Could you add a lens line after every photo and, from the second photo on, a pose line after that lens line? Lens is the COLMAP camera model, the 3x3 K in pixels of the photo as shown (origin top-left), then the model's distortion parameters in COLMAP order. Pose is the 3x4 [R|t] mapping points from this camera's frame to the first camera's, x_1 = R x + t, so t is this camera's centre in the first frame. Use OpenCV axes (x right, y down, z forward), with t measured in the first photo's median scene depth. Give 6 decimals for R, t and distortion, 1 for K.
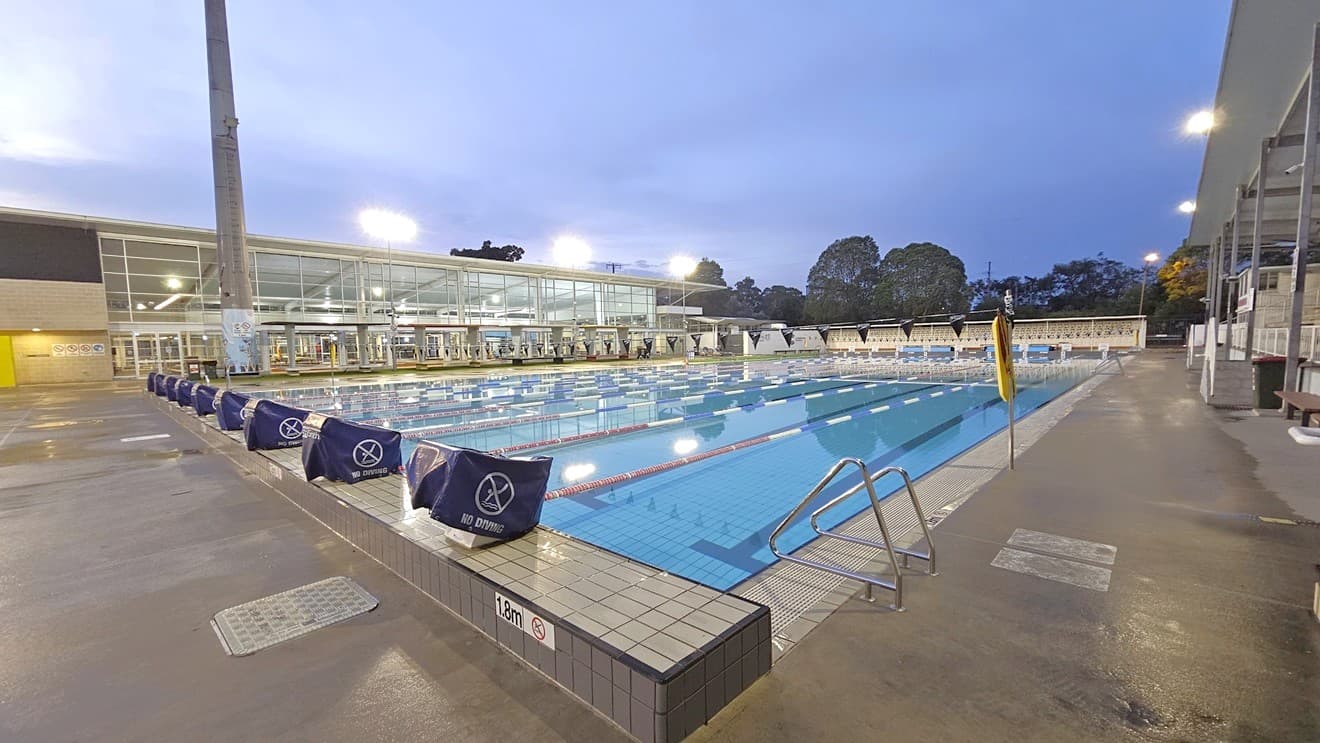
lens RADIAL K [[545.4, 0, 650.6], [0, 545.4, 374.7], [0, 0, 1]] dist [0.006778, -0.000141]
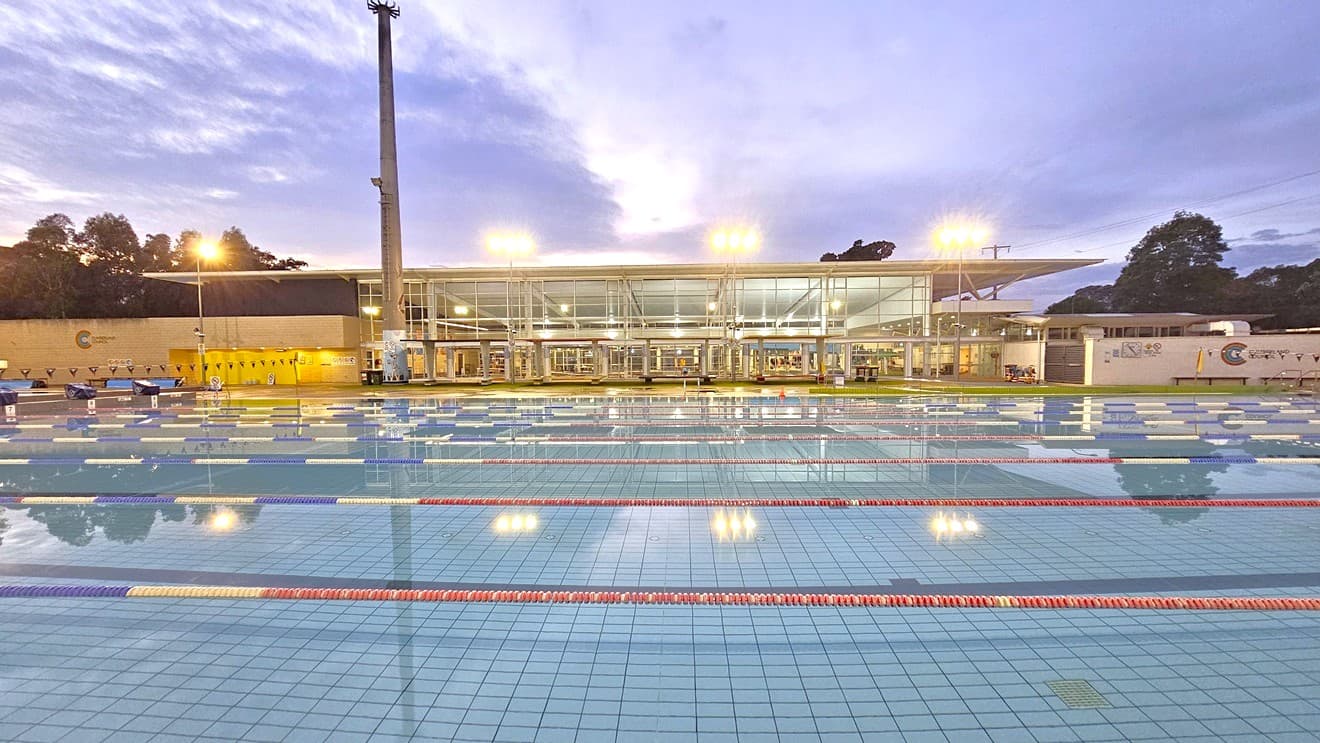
lens RADIAL K [[545.4, 0, 670.6], [0, 545.4, 369.9], [0, 0, 1]] dist [0.006778, -0.000141]
pose [[0.653888, 0.027364, -0.756096, 0.298245], [-0.047573, 0.998855, -0.004992, -0.026246], [0.755094, 0.039234, 0.654442, 0.328222]]
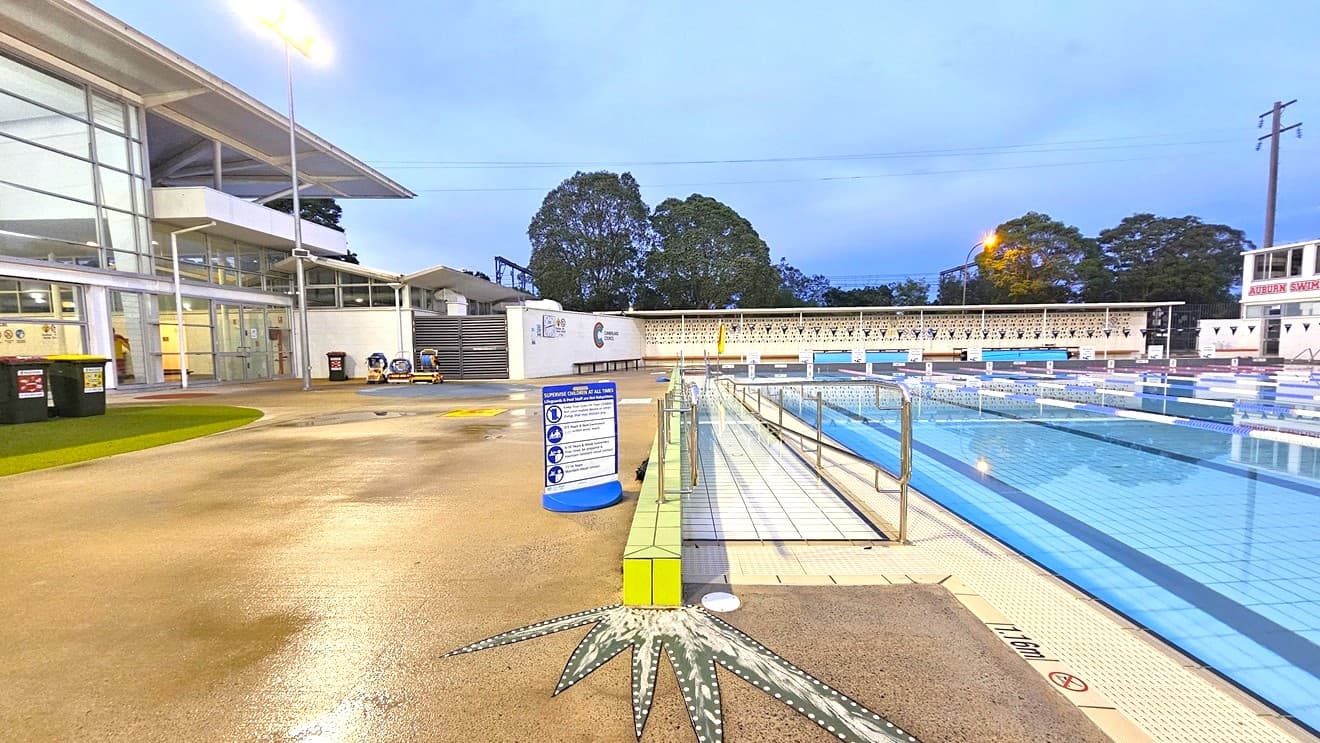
lens RADIAL K [[545.4, 0, 660.5], [0, 545.4, 383.8], [0, 0, 1]] dist [0.006778, -0.000141]
pose [[0.749694, -0.034735, 0.660873, 0.015802], [0.035254, 0.999300, 0.012531, -0.031539], [-0.660845, 0.013904, 0.750394, 0.651660]]
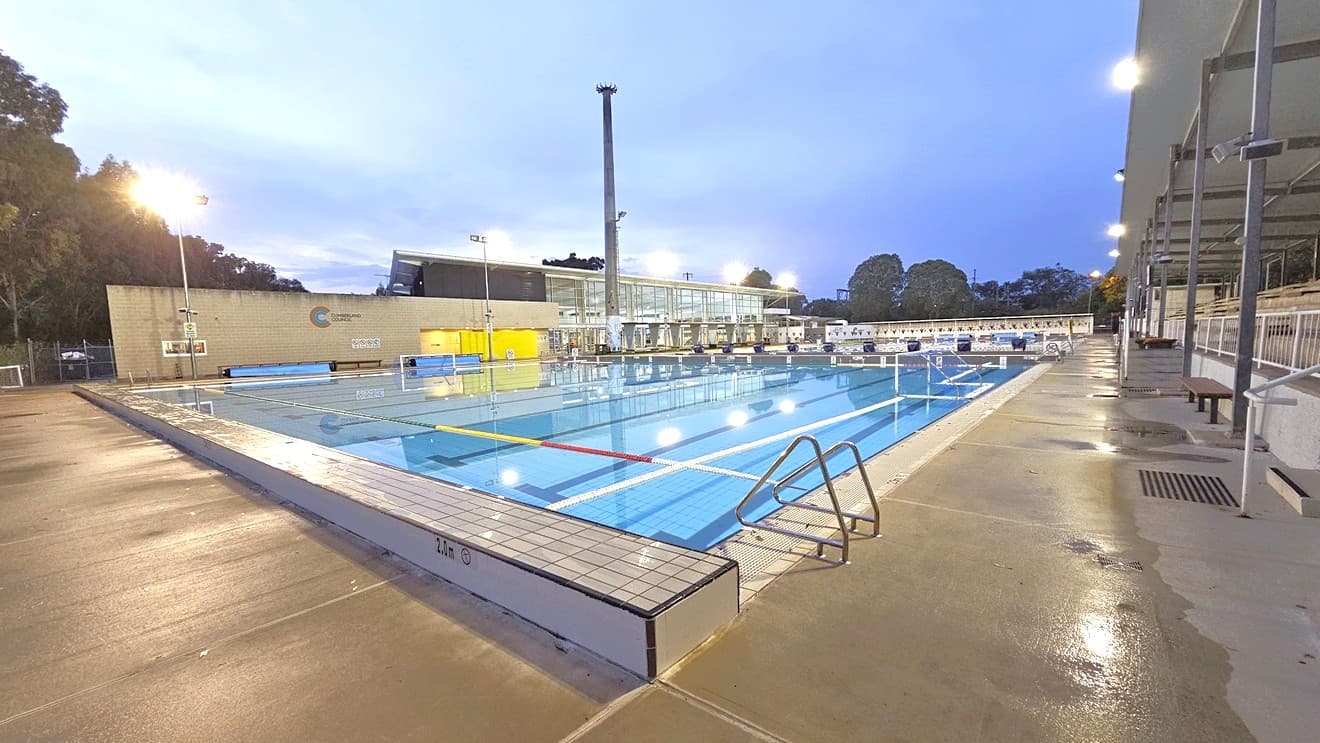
lens RADIAL K [[545.4, 0, 654.7], [0, 545.4, 372.5], [0, 0, 1]] dist [0.006778, -0.000141]
pose [[0.997963, -0.014005, 0.062243, -0.351700], [0.013785, 0.999897, 0.003962, 0.029635], [-0.062292, -0.003096, 0.998053, -0.382582]]
